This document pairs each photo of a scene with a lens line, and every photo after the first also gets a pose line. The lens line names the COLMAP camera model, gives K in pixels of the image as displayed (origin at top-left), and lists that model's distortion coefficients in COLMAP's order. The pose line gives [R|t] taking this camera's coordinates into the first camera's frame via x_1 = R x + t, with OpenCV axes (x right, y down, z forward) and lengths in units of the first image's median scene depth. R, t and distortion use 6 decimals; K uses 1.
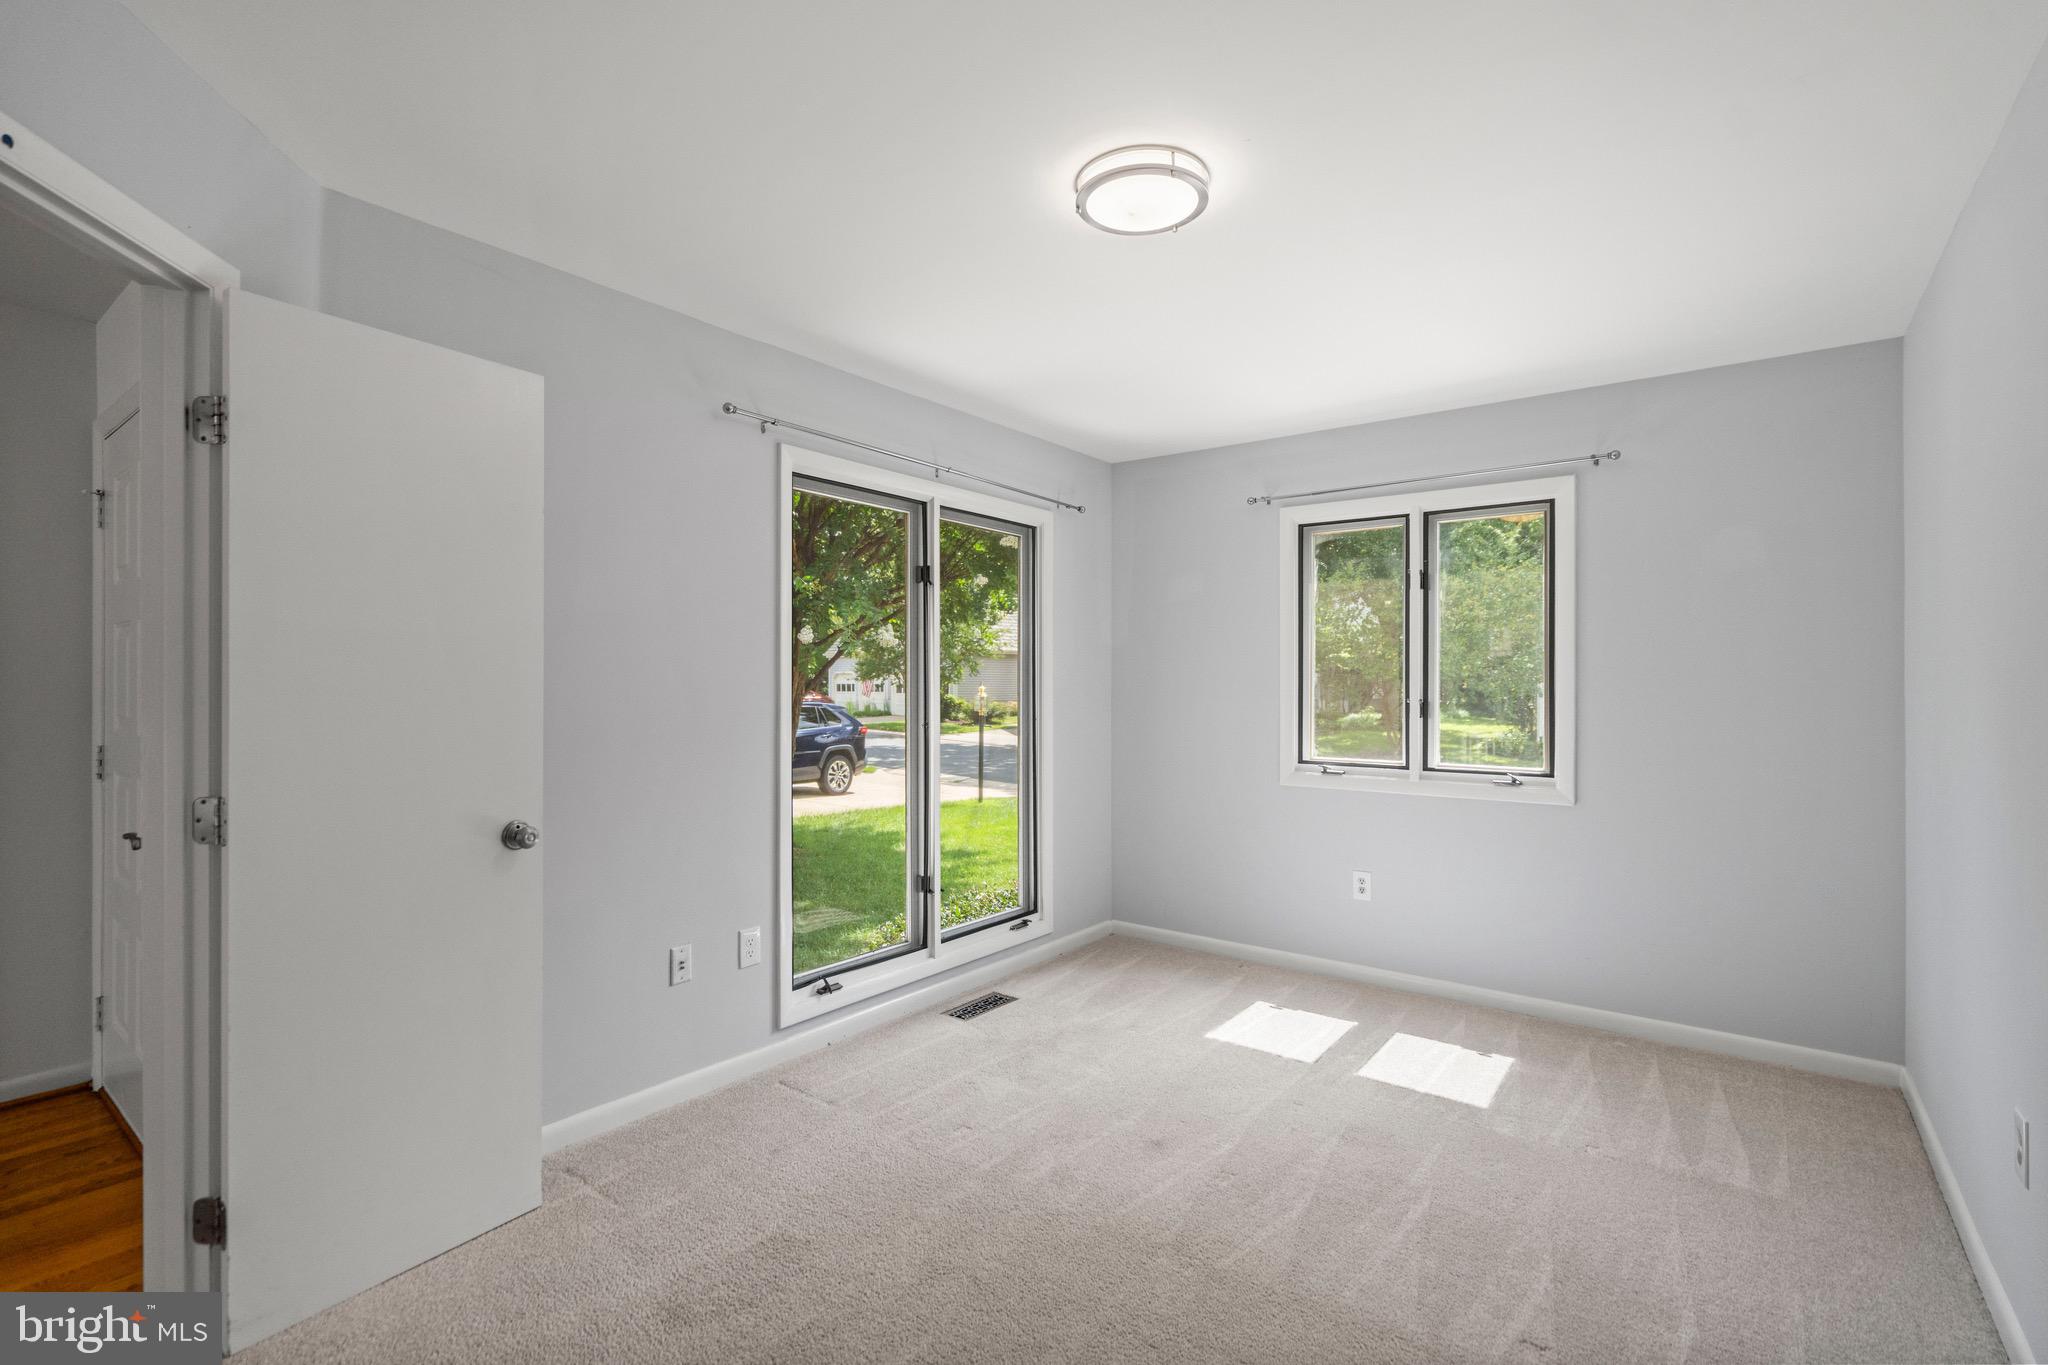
lens RADIAL K [[931.8, 0, 1016.2], [0, 931.8, 682.6], [0, 0, 1]] dist [-0.003276, 0.003163]
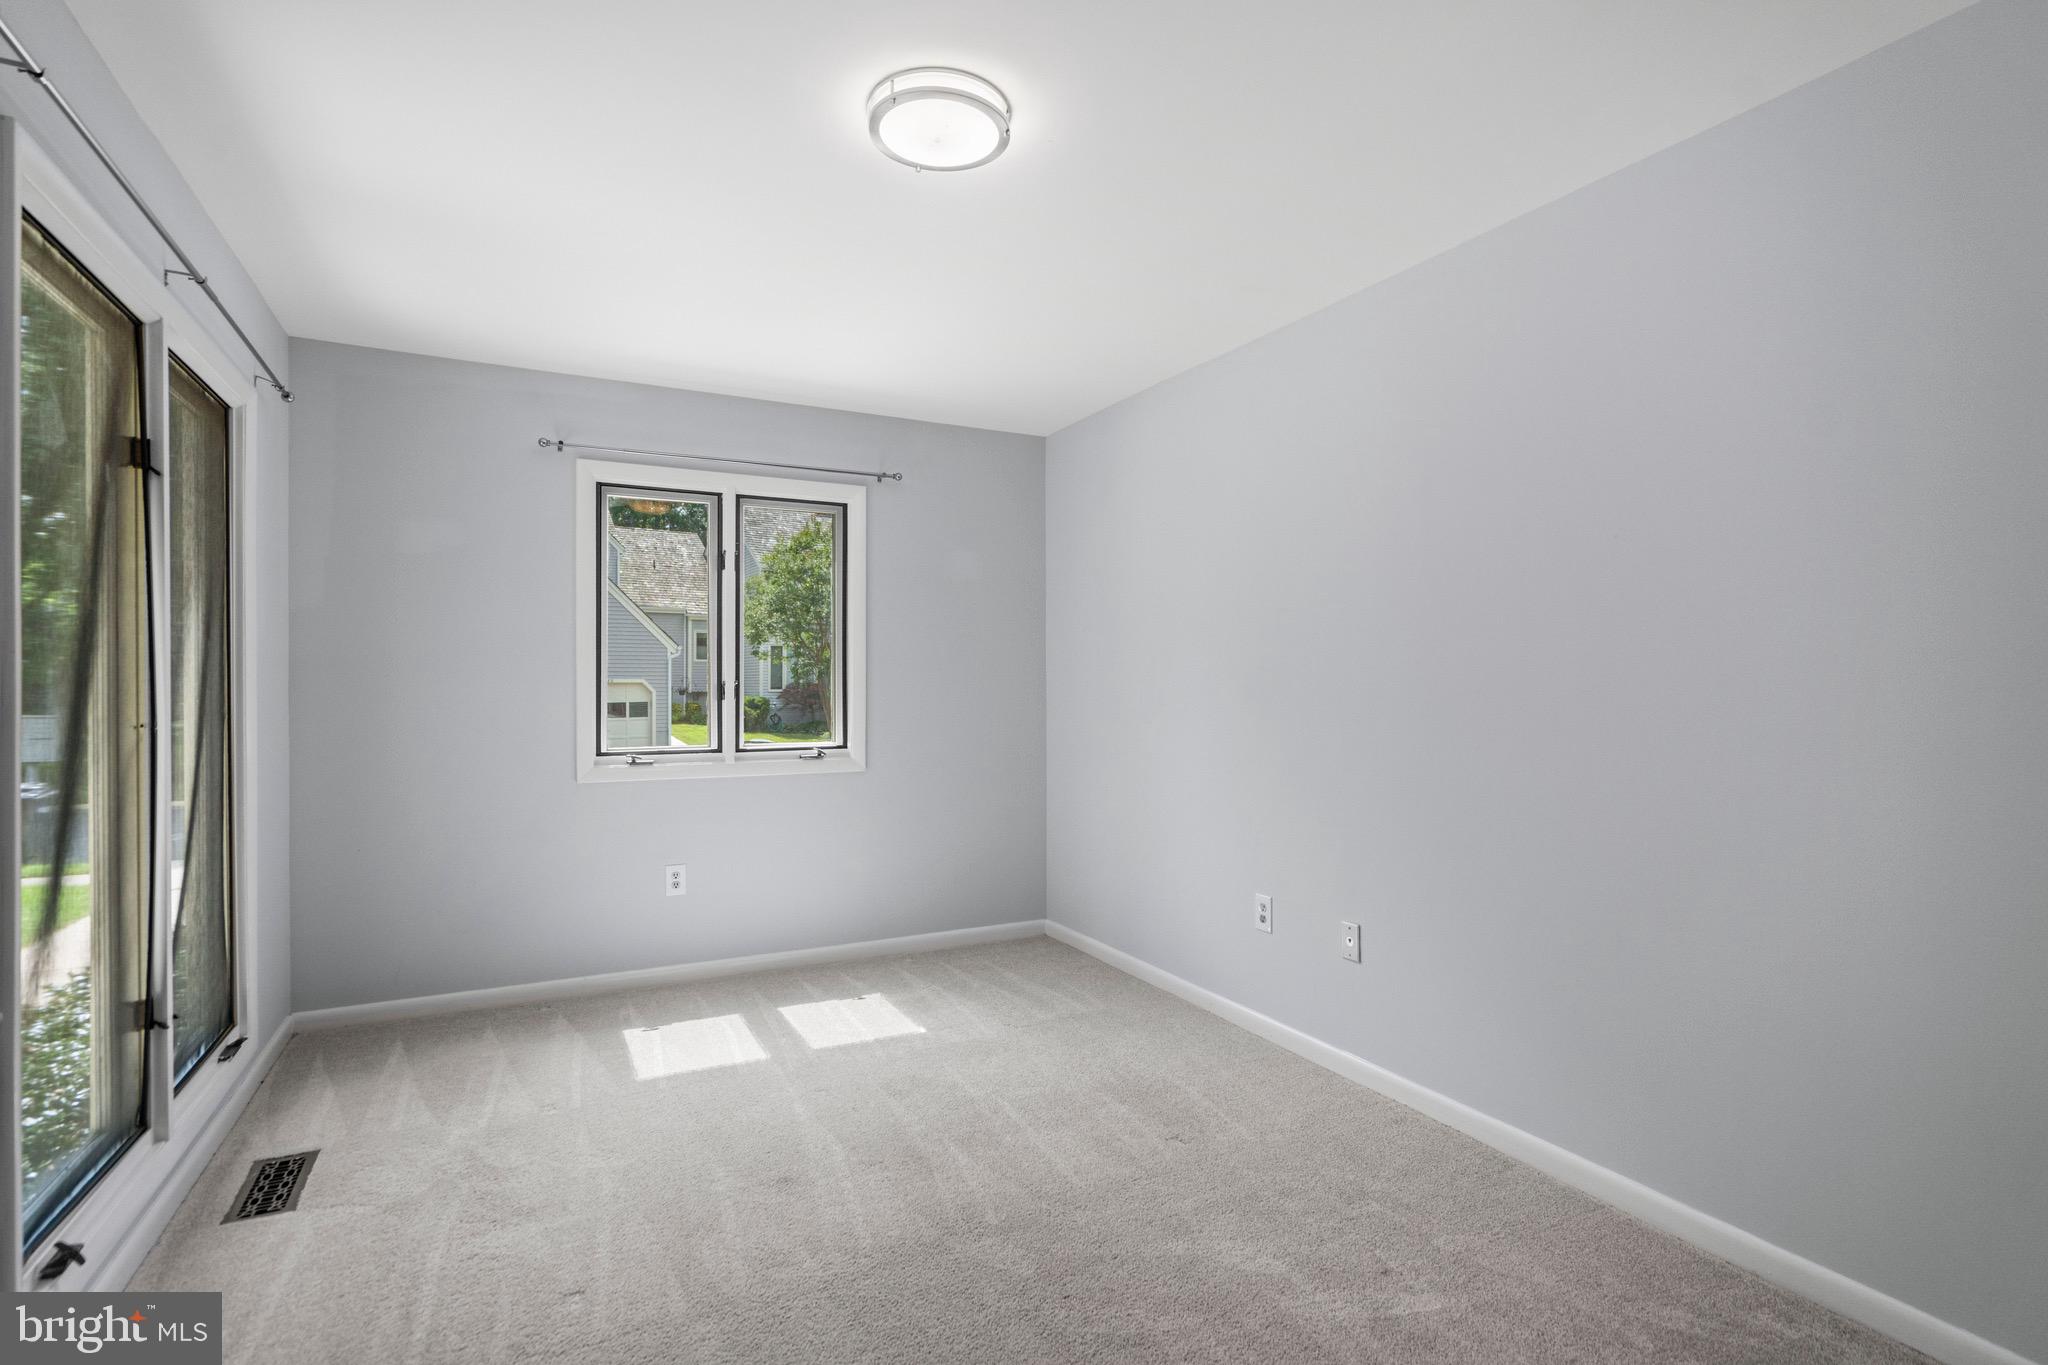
lens RADIAL K [[973.5, 0, 1037.5], [0, 973.5, 687.2], [0, 0, 1]] dist [0.000092, 0.000945]
pose [[0.429618, -0.008279, 0.902973, -0.394347], [0.001672, 0.999964, 0.008373, 0.017334], [-0.903009, -0.002087, 0.429616, 0.273887]]
